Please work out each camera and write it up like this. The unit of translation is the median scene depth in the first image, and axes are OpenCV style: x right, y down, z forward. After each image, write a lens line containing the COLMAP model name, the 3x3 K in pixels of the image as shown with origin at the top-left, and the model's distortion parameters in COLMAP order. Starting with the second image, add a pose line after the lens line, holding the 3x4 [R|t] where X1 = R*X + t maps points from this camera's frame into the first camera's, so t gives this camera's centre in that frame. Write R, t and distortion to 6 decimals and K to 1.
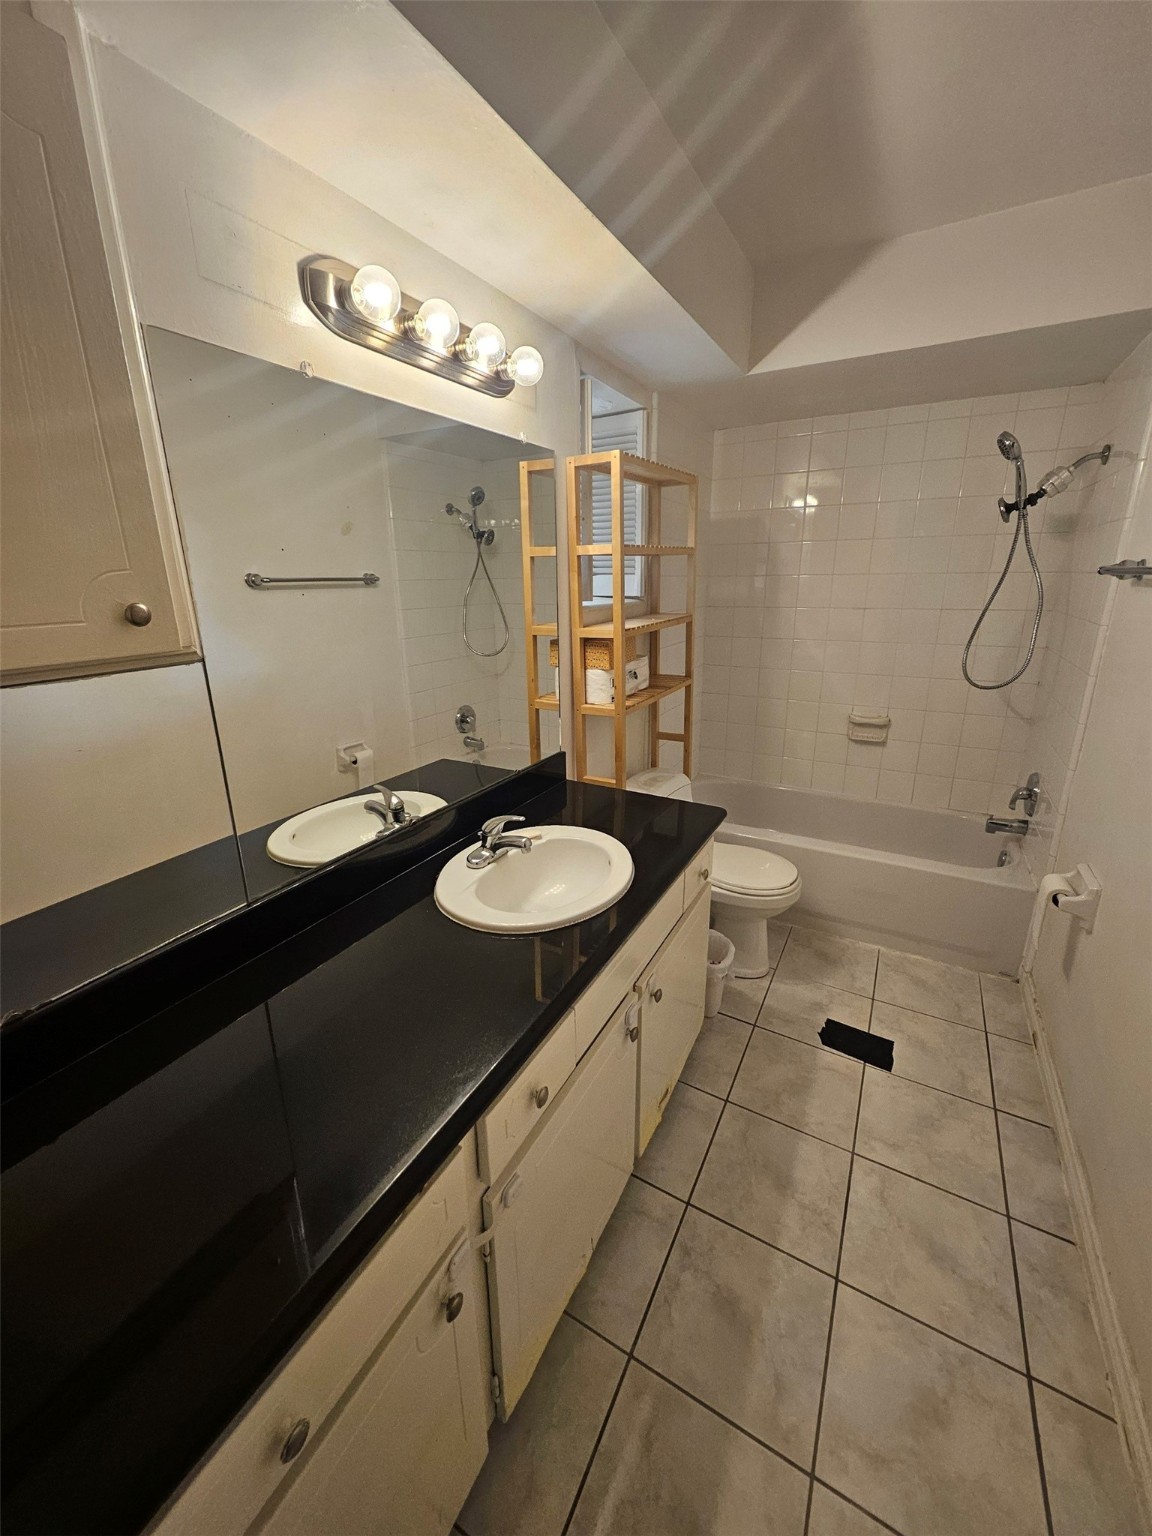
lens RADIAL K [[608.2, 0, 591.9], [0, 608.2, 745.1], [0, 0, 1]] dist [-0.008527, -0.000033]
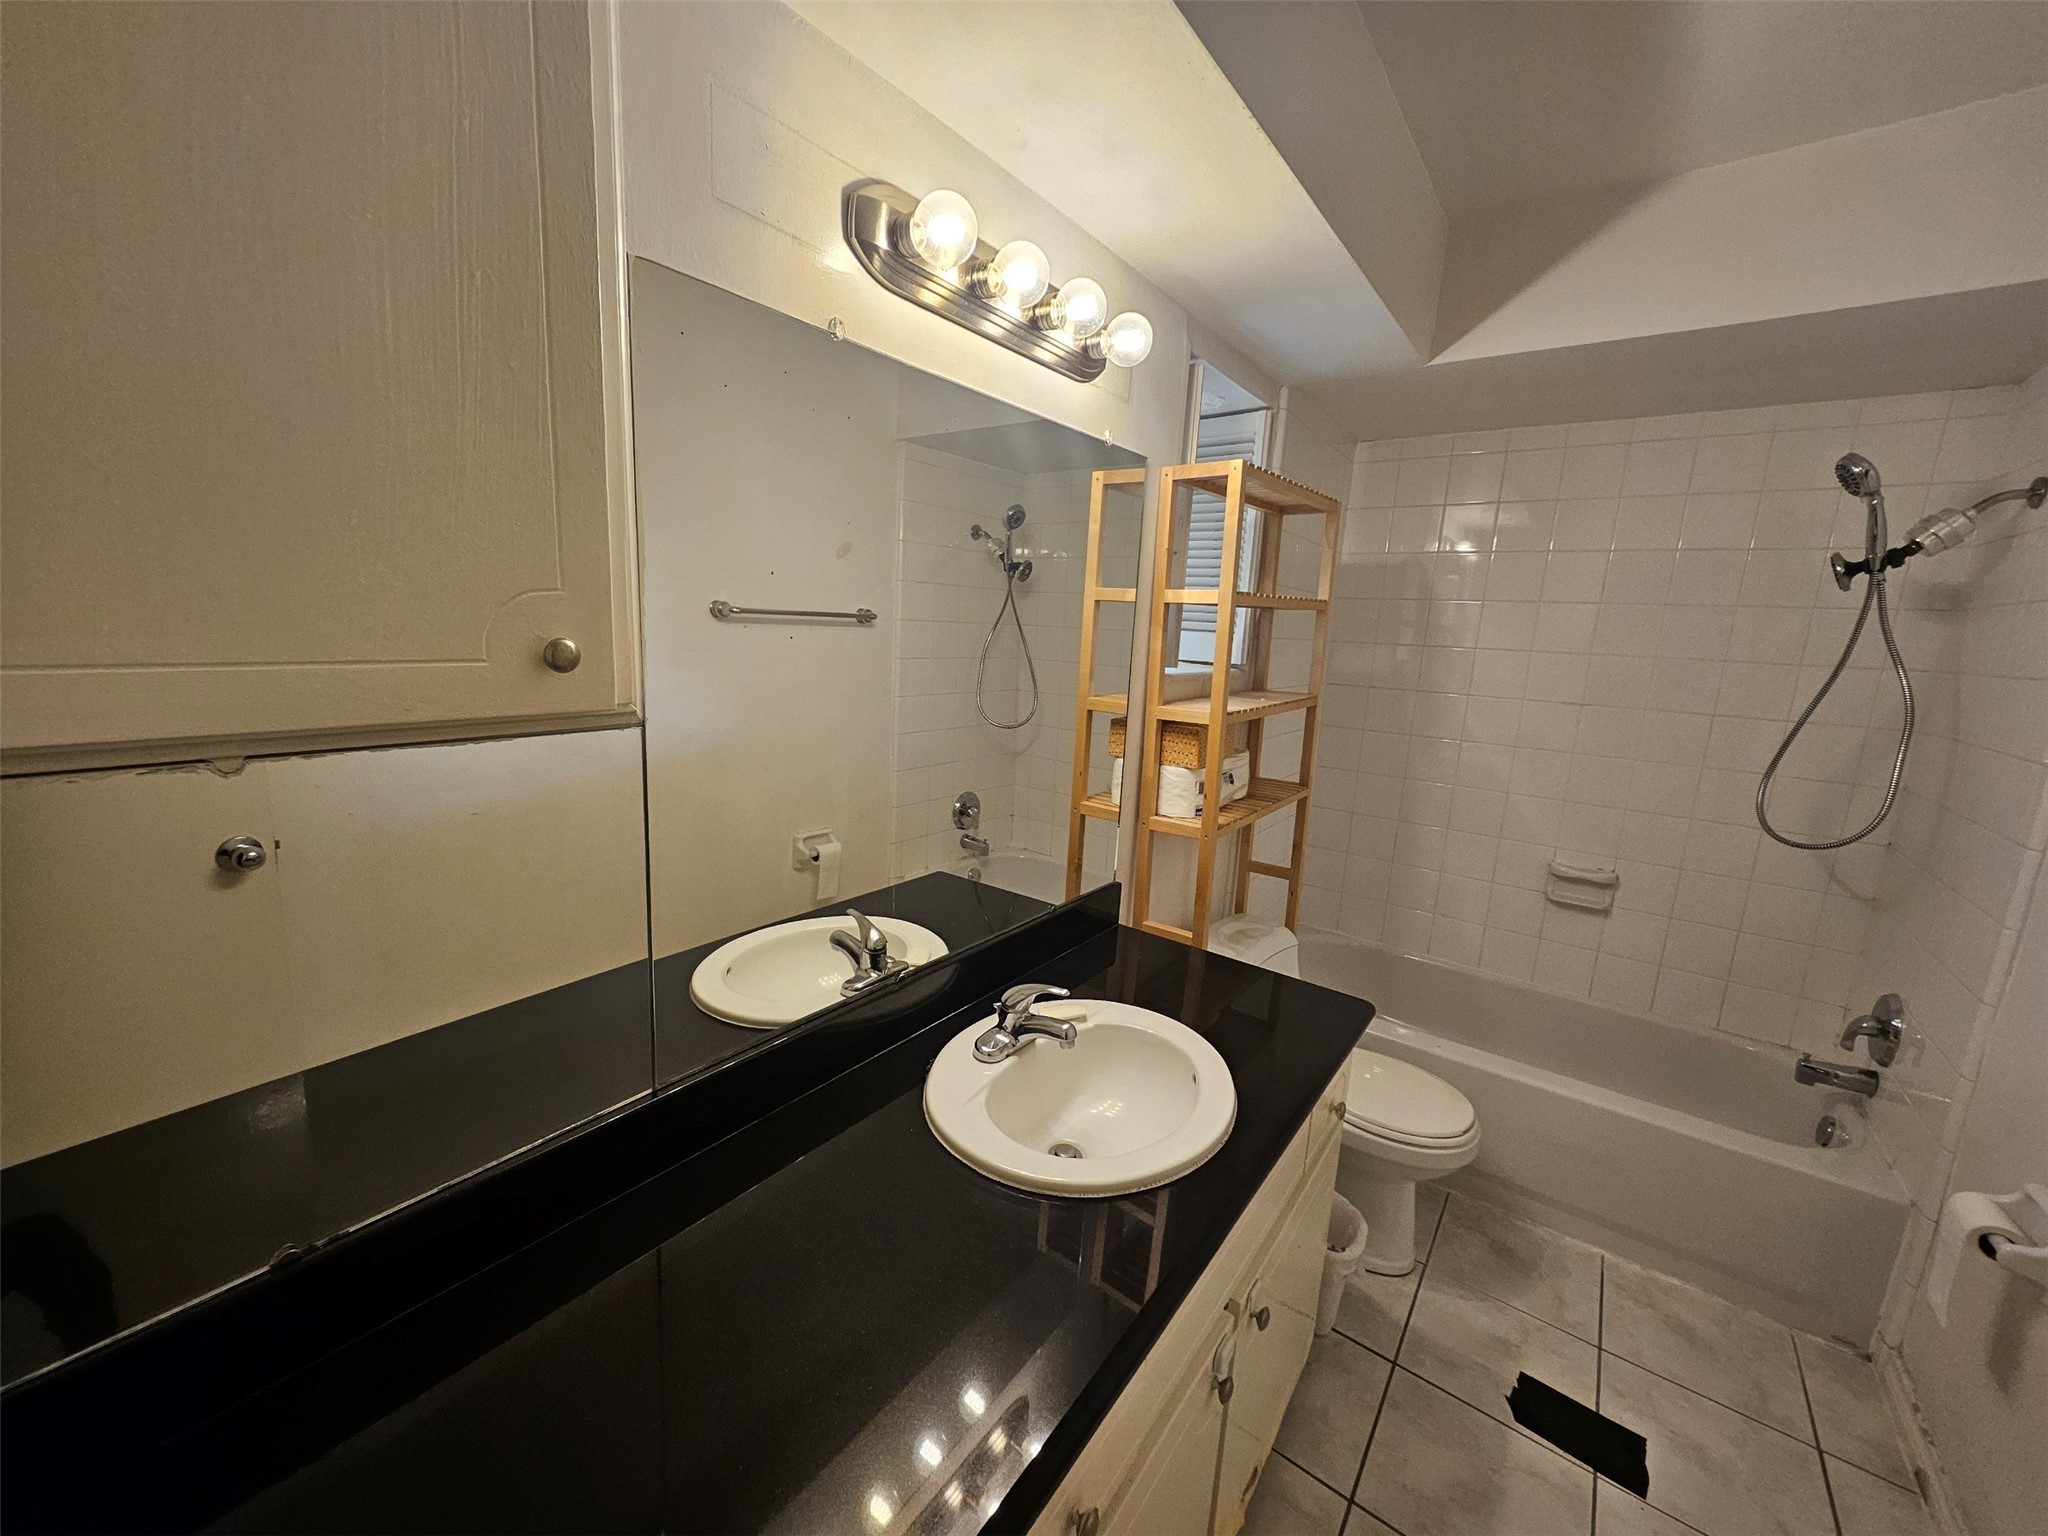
lens RADIAL K [[810.9, 0, 1015.0], [0, 810.9, 755.8], [0, 0, 1]] dist [-0.008527, -0.000033]
pose [[0.987871, 0.081381, -0.132246, -0.054637], [-0.095394, 0.990062, -0.103331, -0.026094], [0.122522, 0.114693, 0.985816, 0.082282]]
